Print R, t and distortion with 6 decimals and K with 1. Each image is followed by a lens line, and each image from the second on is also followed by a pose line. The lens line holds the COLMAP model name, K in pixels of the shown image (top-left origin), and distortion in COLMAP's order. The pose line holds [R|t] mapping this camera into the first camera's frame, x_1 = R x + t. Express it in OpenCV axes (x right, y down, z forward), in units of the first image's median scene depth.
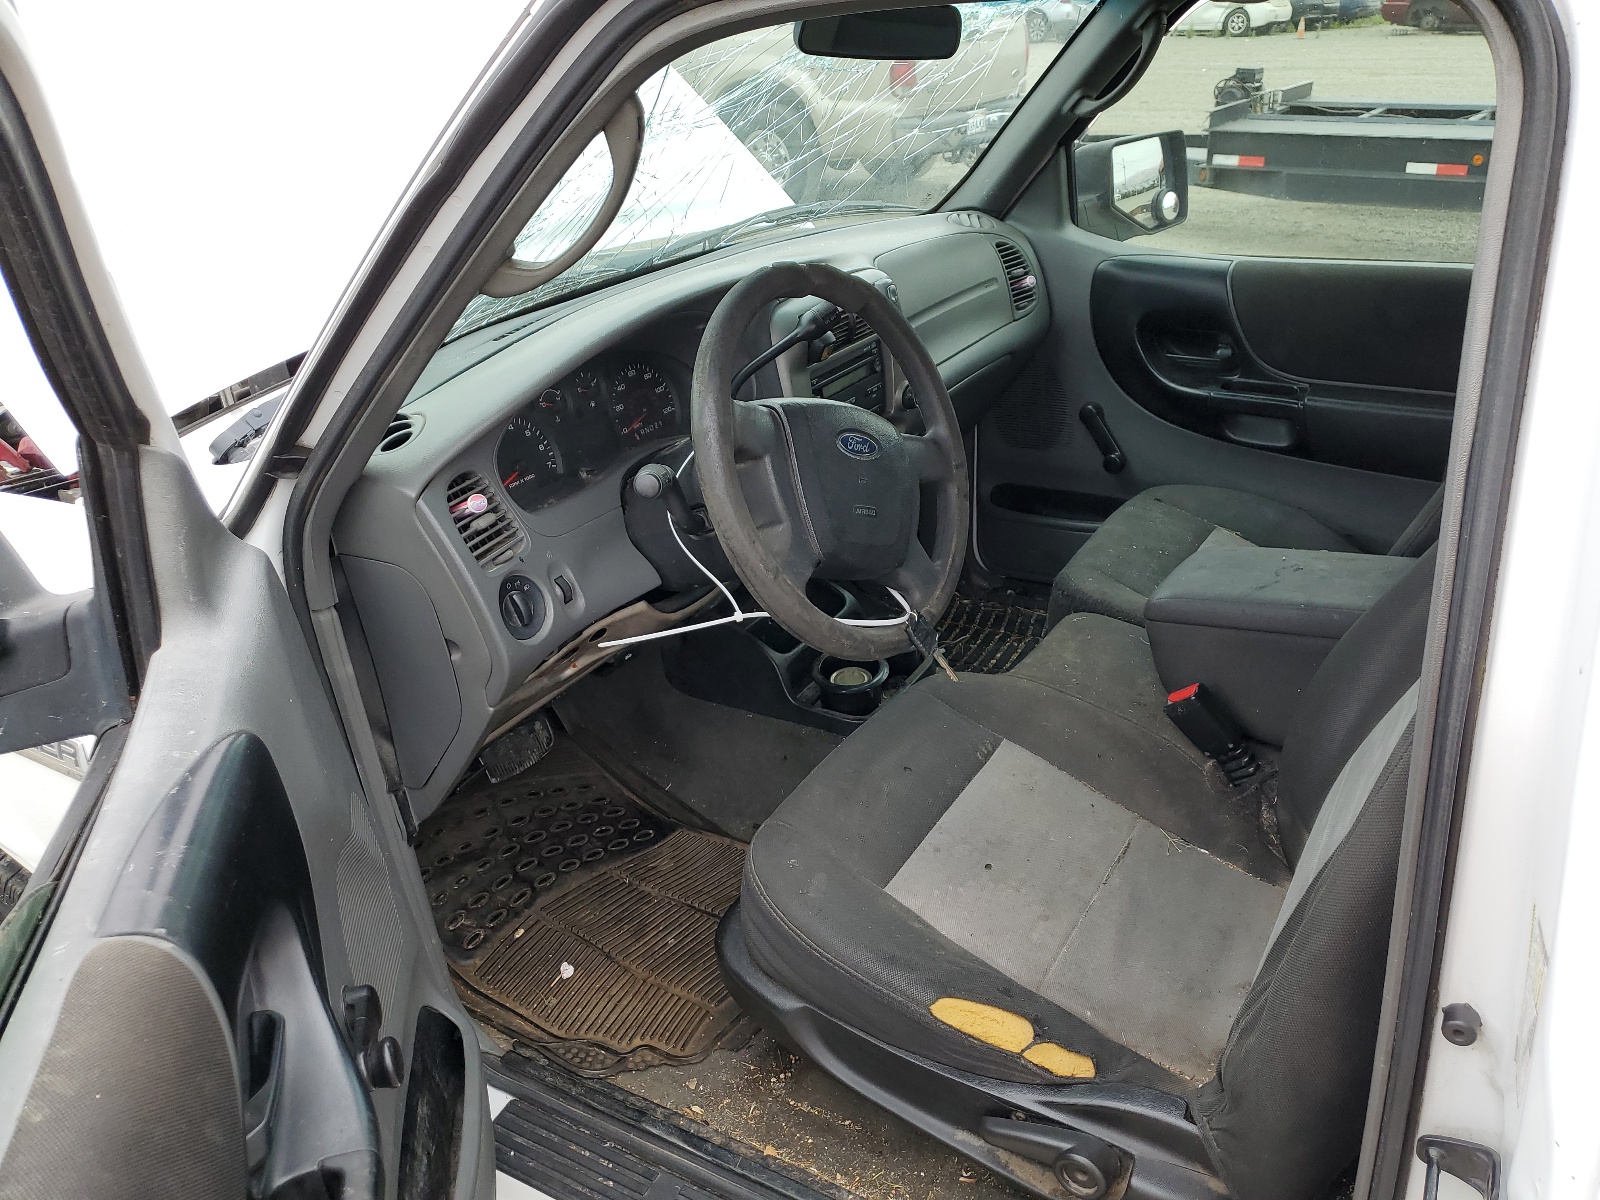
lens RADIAL K [[1240.2, 0, 839.2], [0, 1240.2, 605.6], [0, 0, 1]] dist [0.069073, -0.255613]
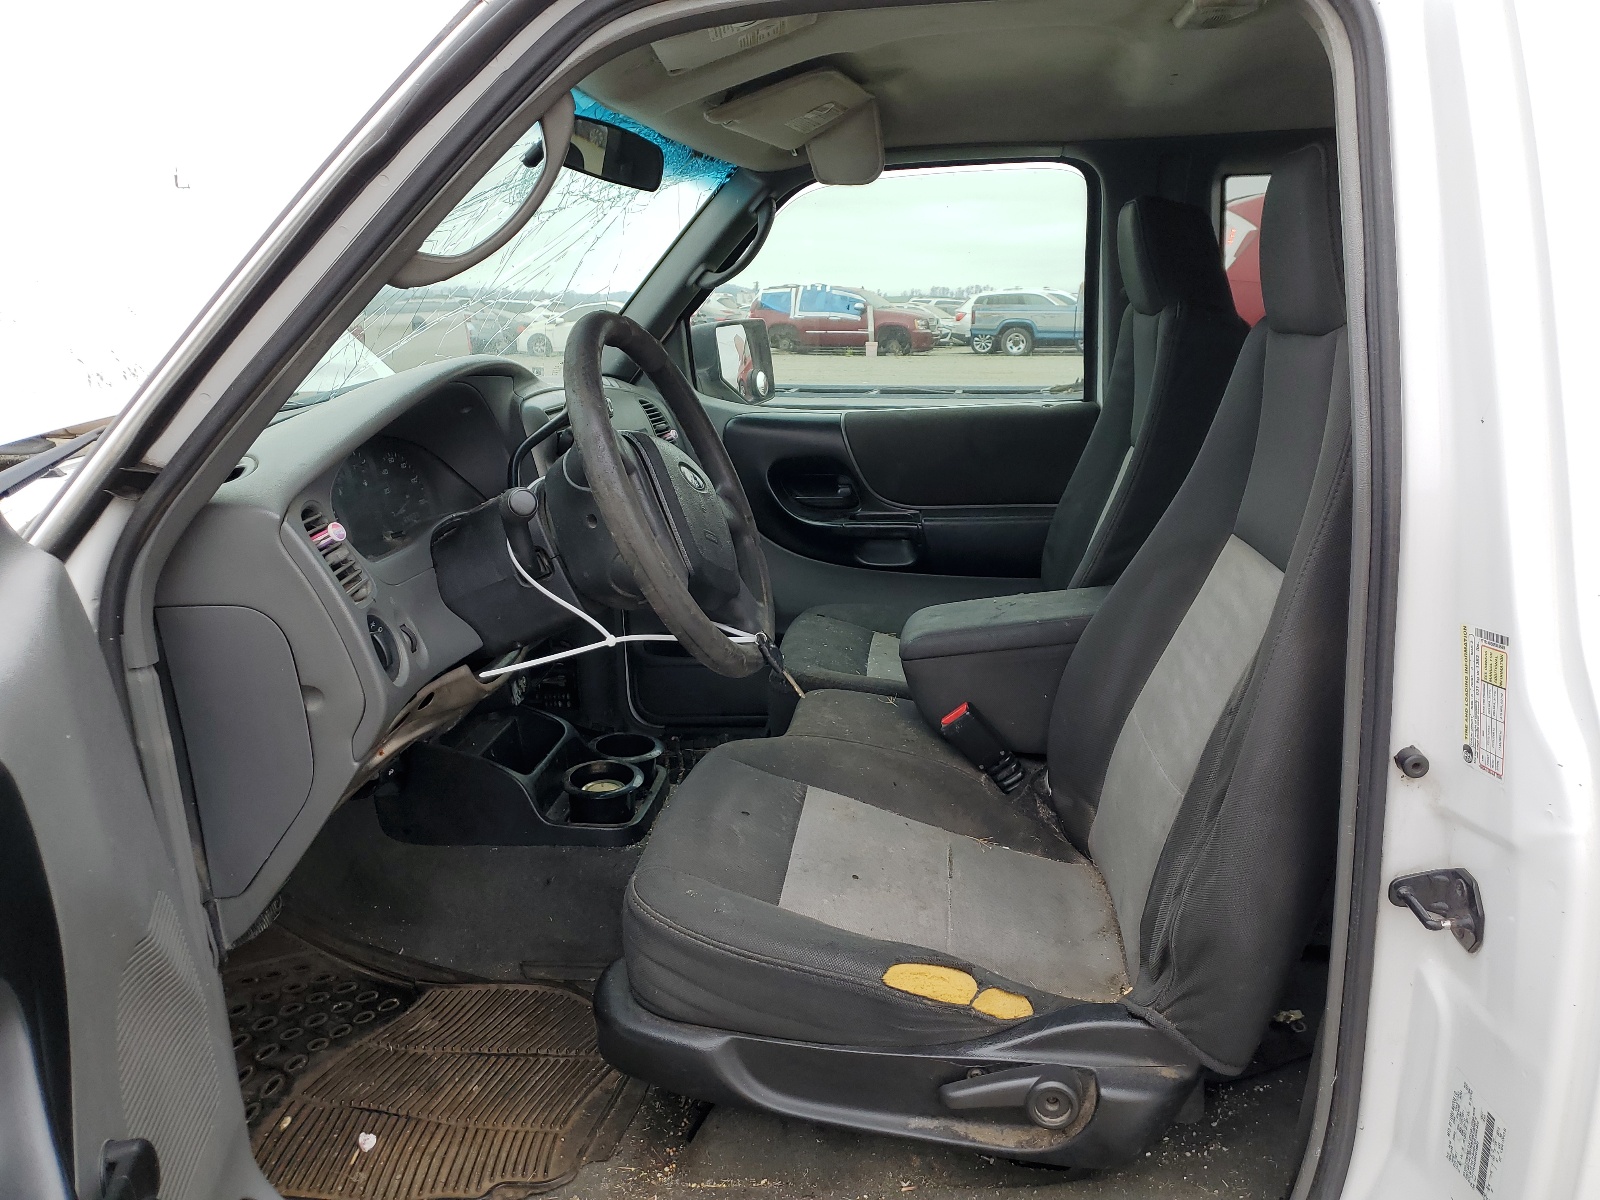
lens RADIAL K [[1240.2, 0, 839.2], [0, 1240.2, 605.6], [0, 0, 1]] dist [0.069073, -0.255613]
pose [[0.896416, -0.072203, 0.437292, -0.289105], [0.172188, 0.965874, -0.193492, 0.169115], [-0.408398, 0.248746, 0.878258, 0.042961]]
